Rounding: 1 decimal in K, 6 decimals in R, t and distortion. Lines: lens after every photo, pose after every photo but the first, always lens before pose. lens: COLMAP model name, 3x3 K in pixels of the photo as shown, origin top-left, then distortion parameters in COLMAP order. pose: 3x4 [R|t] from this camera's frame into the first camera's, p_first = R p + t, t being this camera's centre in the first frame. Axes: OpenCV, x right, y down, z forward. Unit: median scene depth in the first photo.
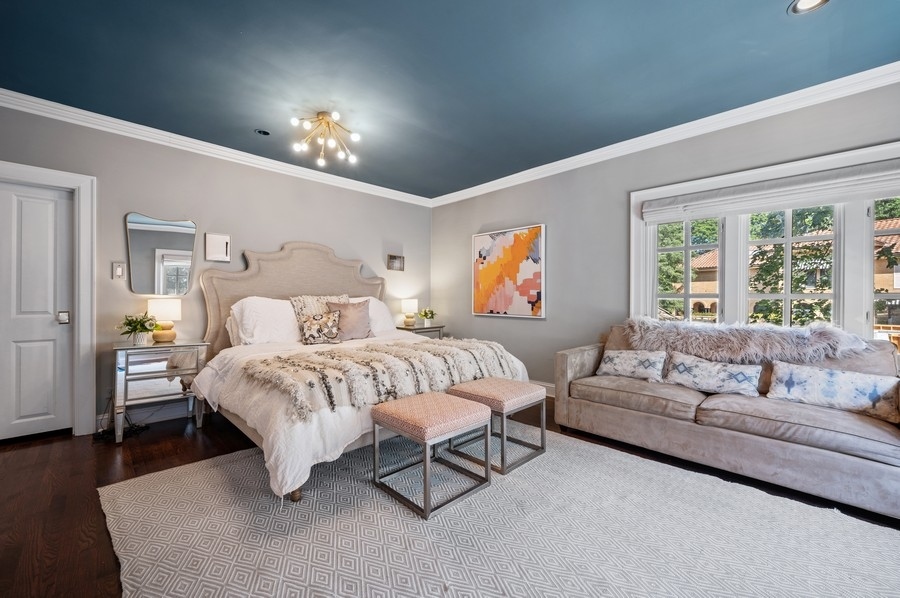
lens RADIAL K [[358.2, 0, 449.7], [0, 358.2, 297.7], [0, 0, 1]] dist [-0.000511, 0.000096]
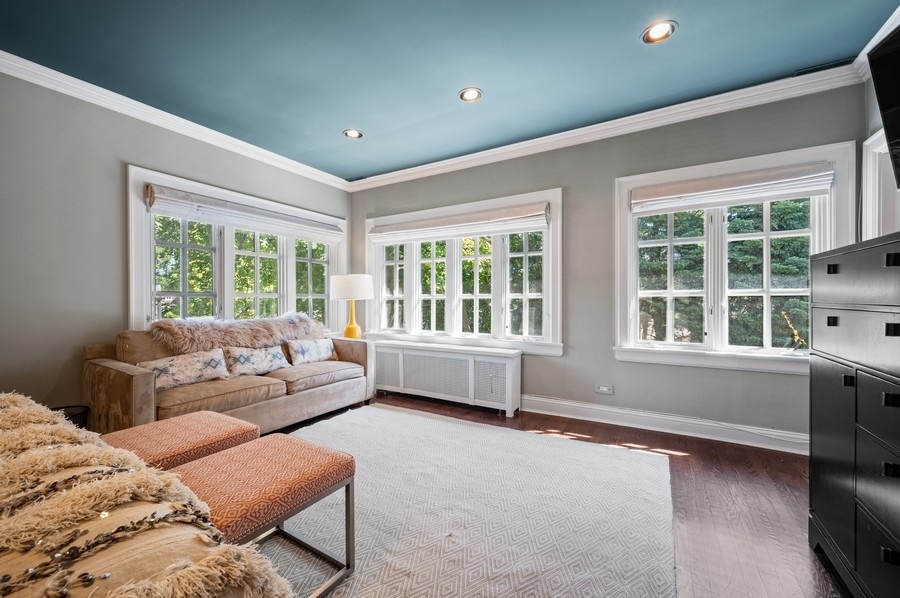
lens RADIAL K [[358.2, 0, 447.5], [0, 358.2, 301.3], [0, 0, 1]] dist [-0.000511, 0.000096]
pose [[-0.246199, -0.005240, 0.969205, -0.582295], [0.001613, 0.999982, 0.005816, 0.010937], [-0.969218, 0.002995, -0.246186, 0.656243]]
